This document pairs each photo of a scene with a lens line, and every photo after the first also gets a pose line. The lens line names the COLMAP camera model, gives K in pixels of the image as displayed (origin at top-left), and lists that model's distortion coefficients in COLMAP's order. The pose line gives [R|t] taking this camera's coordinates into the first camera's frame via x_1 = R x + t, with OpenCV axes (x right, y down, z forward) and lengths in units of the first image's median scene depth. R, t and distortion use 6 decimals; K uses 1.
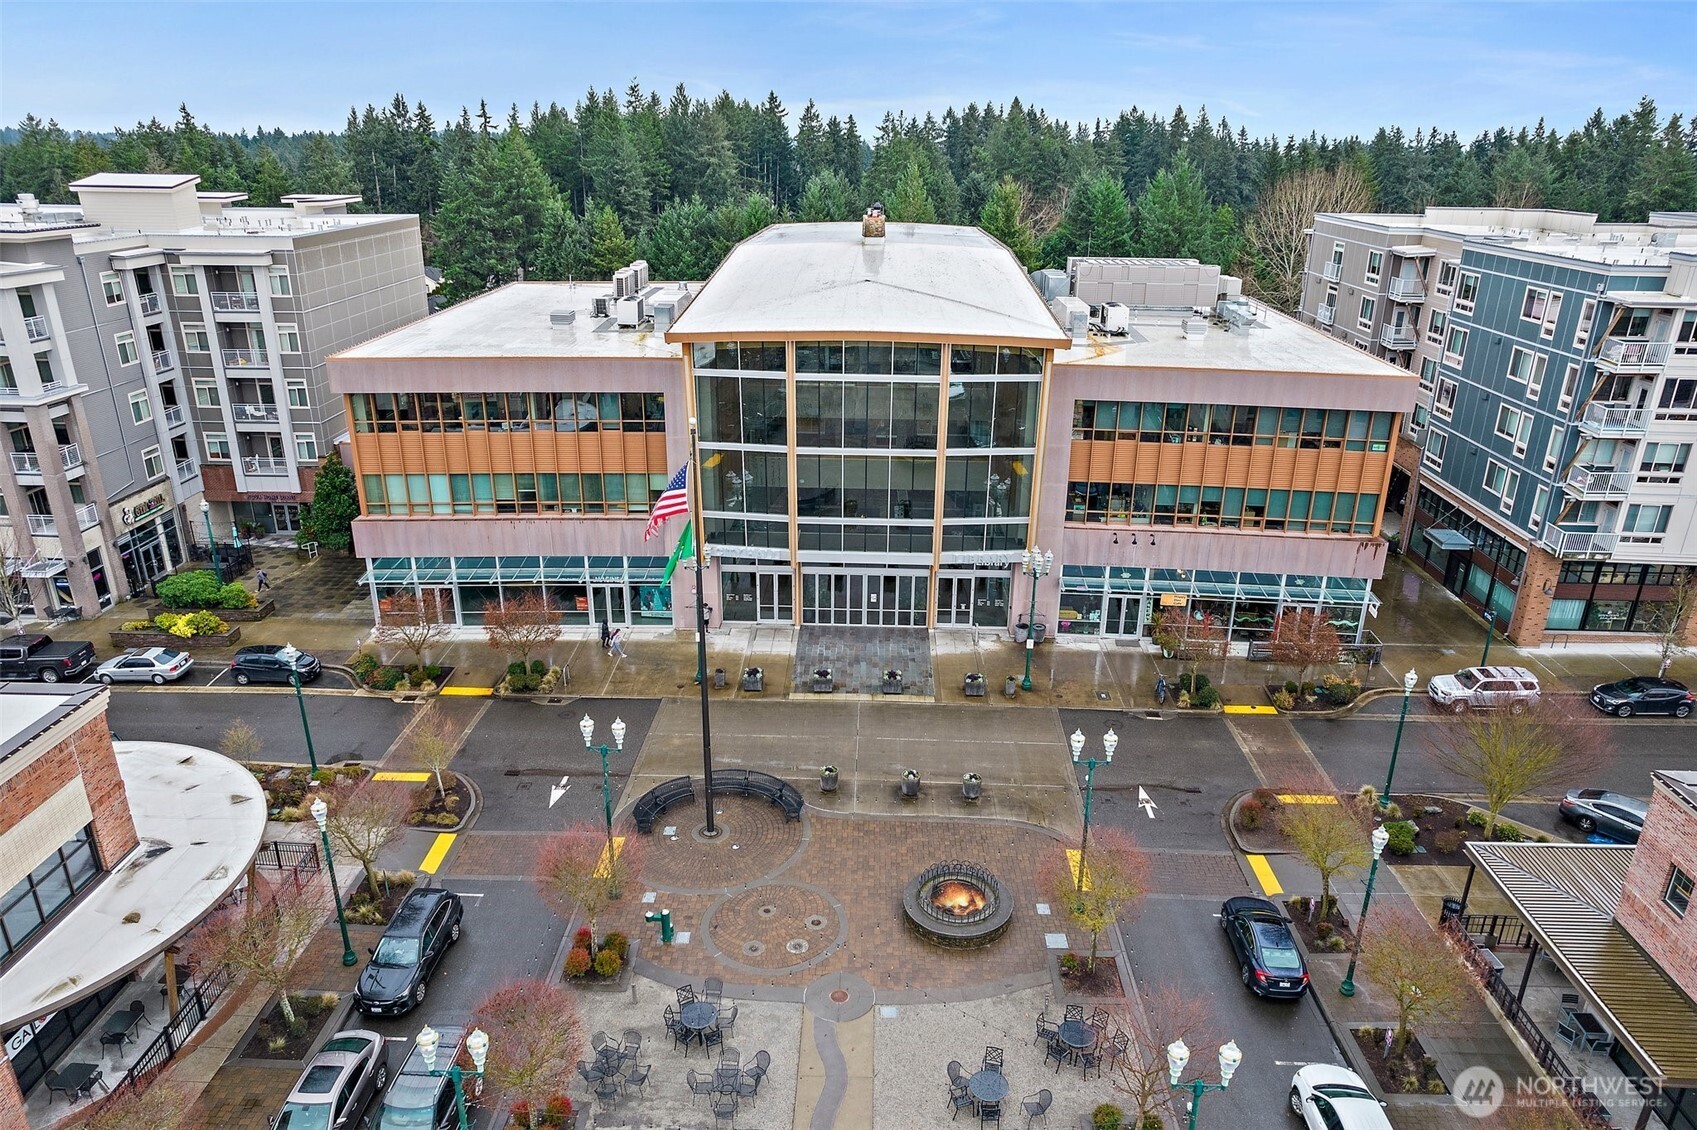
lens RADIAL K [[1104.7, 0, 858.8], [0, 1104.7, 567.0], [0, 0, 1]] dist [-0.088179, 0.086298]
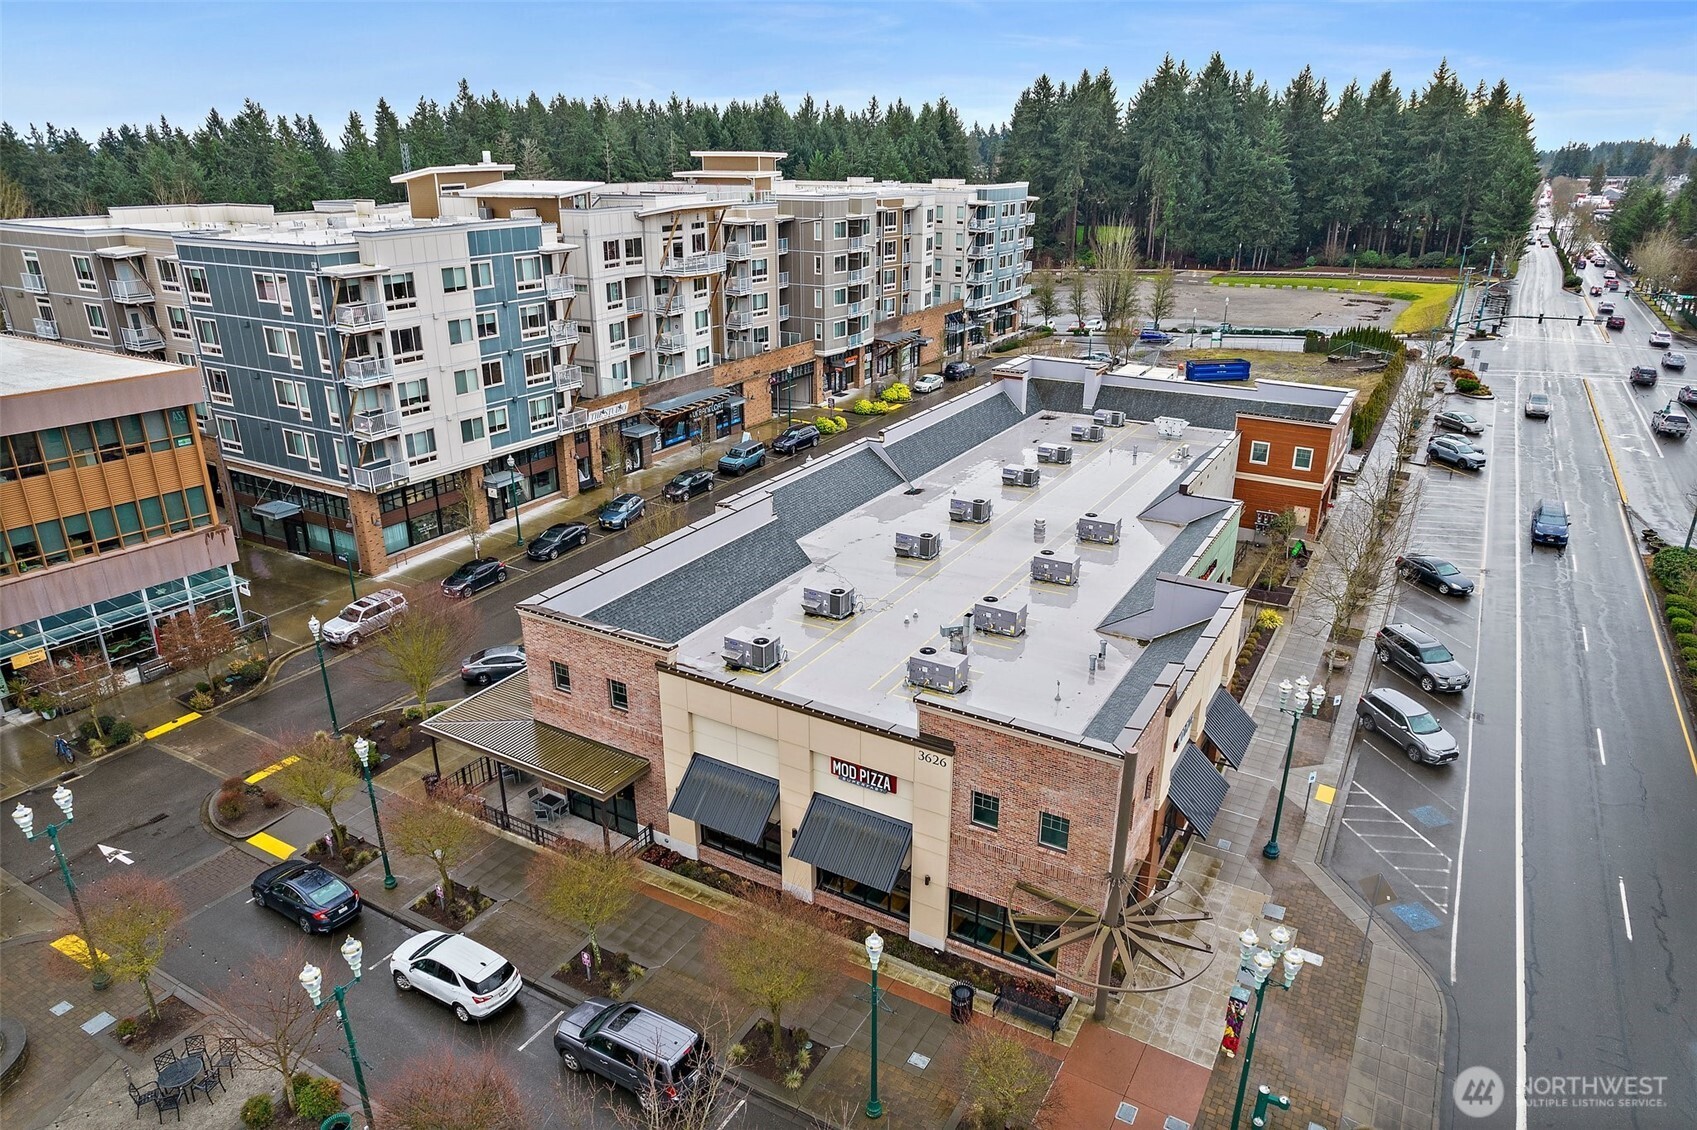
lens RADIAL K [[1104.7, 0, 858.8], [0, 1104.7, 567.0], [0, 0, 1]] dist [-0.088179, 0.086298]
pose [[0.472394, -0.327394, 0.818326, -0.095521], [0.324950, 0.927741, 0.183585, 0.019532], [-0.819299, 0.179190, 0.544646, -0.060352]]
